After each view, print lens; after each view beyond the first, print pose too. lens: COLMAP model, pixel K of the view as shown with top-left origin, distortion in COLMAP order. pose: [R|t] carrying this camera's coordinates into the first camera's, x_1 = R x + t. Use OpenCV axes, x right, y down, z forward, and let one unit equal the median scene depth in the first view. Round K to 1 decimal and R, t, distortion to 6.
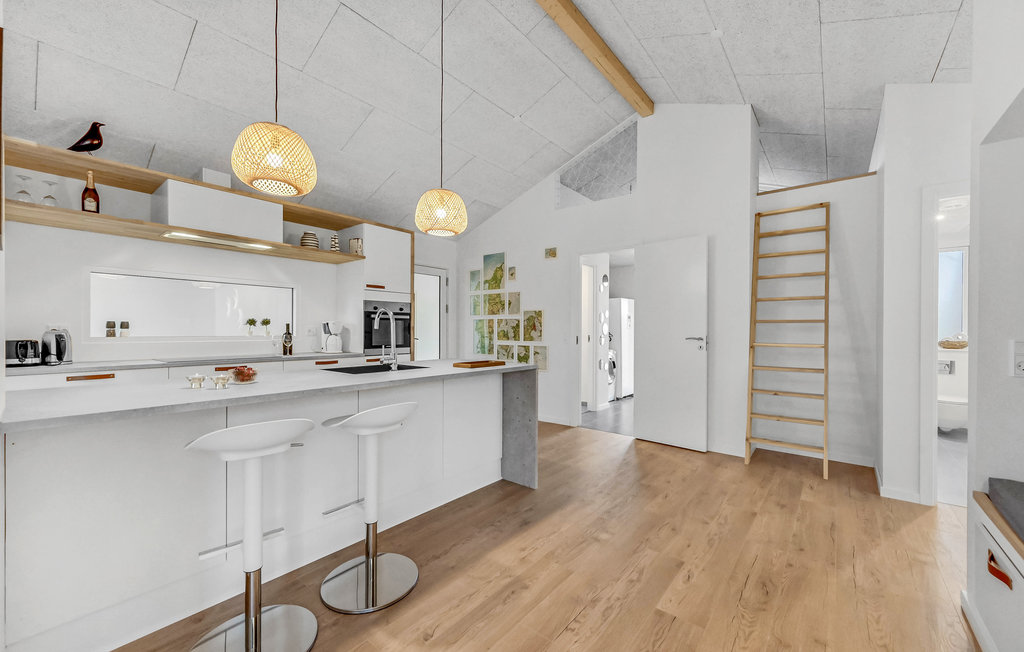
lens RADIAL K [[402.3, 0, 512.1], [0, 402.3, 333.0], [0, 0, 1]] dist [0.002807, 0.000450]
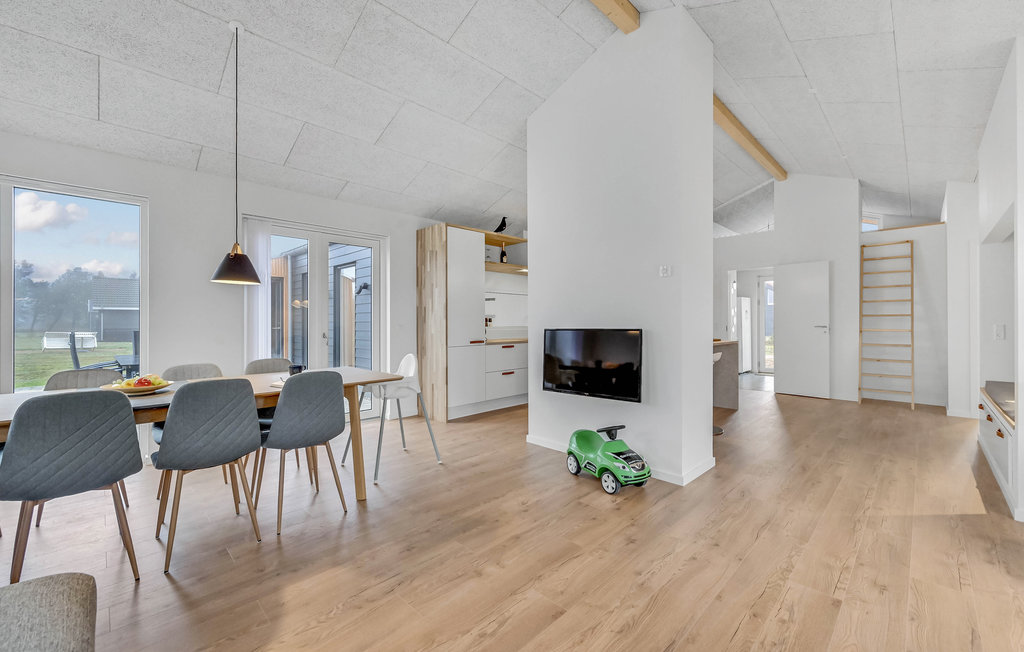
lens RADIAL K [[416.9, 0, 509.7], [0, 416.9, 321.6], [0, 0, 1]] dist [-0.001551, -0.000435]
pose [[0.994674, -0.005145, -0.102945, -0.616952], [0.004213, 0.999948, -0.009270, 0.004668], [0.102988, 0.008787, 0.994644, -0.779104]]
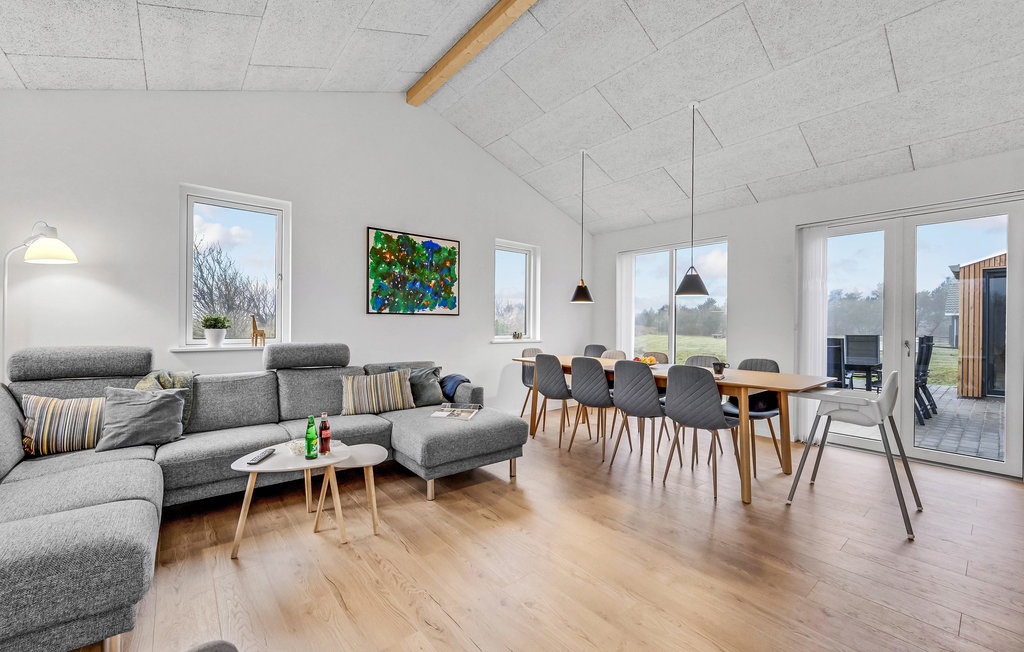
lens RADIAL K [[408.7, 0, 512.0], [0, 408.7, 326.0], [0, 0, 1]] dist [-0.003001, -0.000133]
pose [[-0.199555, -0.003720, -0.979880, -0.150314], [-0.017026, 0.999855, -0.000328, 0.005456], [0.979739, 0.016617, -0.199589, -0.328884]]
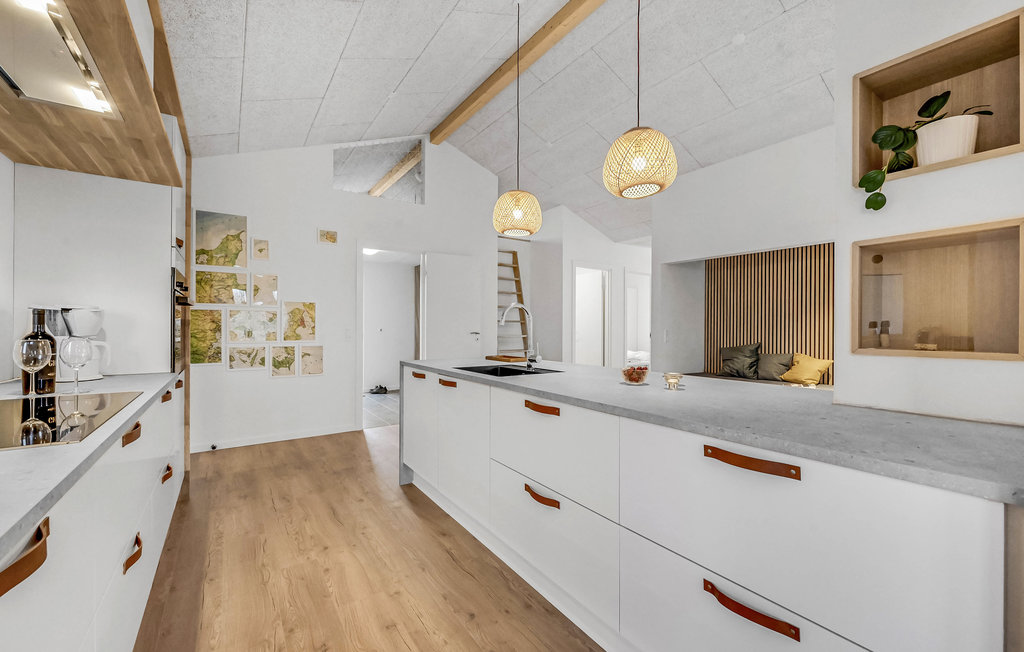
lens RADIAL K [[416.2, 0, 515.8], [0, 416.2, 328.0], [0, 0, 1]] dist [-0.024435, -0.000061]
pose [[0.276372, -0.002034, 0.961049, -0.881508], [0.004422, 0.999990, 0.000844, -0.004171], [-0.961041, 0.004016, 0.276378, 0.517557]]
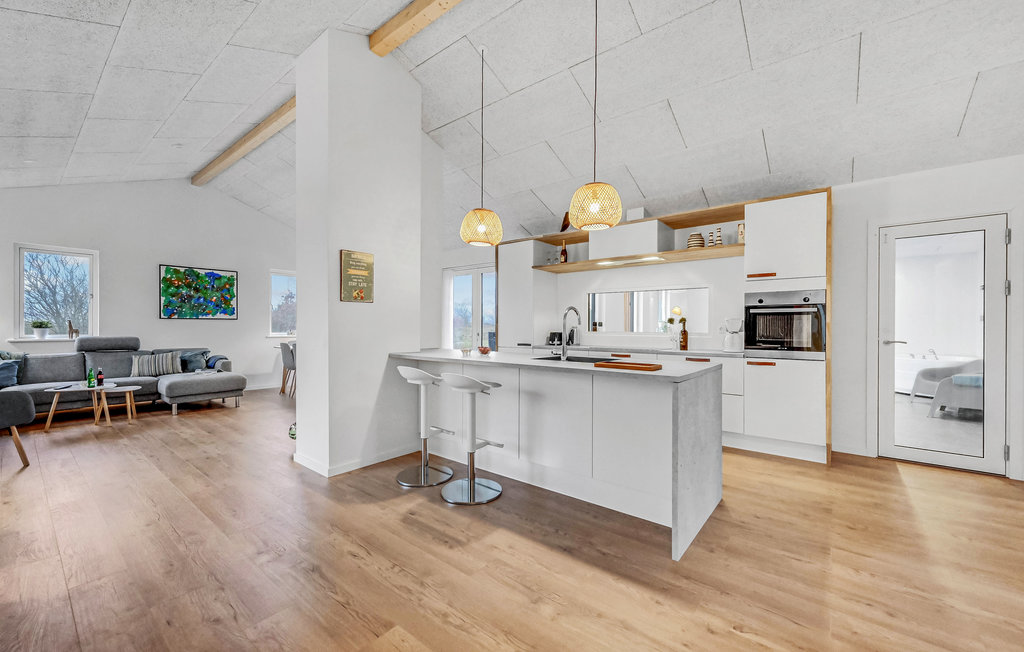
lens RADIAL K [[403.1, 0, 514.0], [0, 403.1, 327.7], [0, 0, 1]] dist [-0.000944, 0.000388]
pose [[0.007229, -0.001137, -0.999973, 0.595149], [-0.012499, 0.999921, -0.001228, 0.000532], [0.999896, 0.012508, 0.007215, 0.582064]]
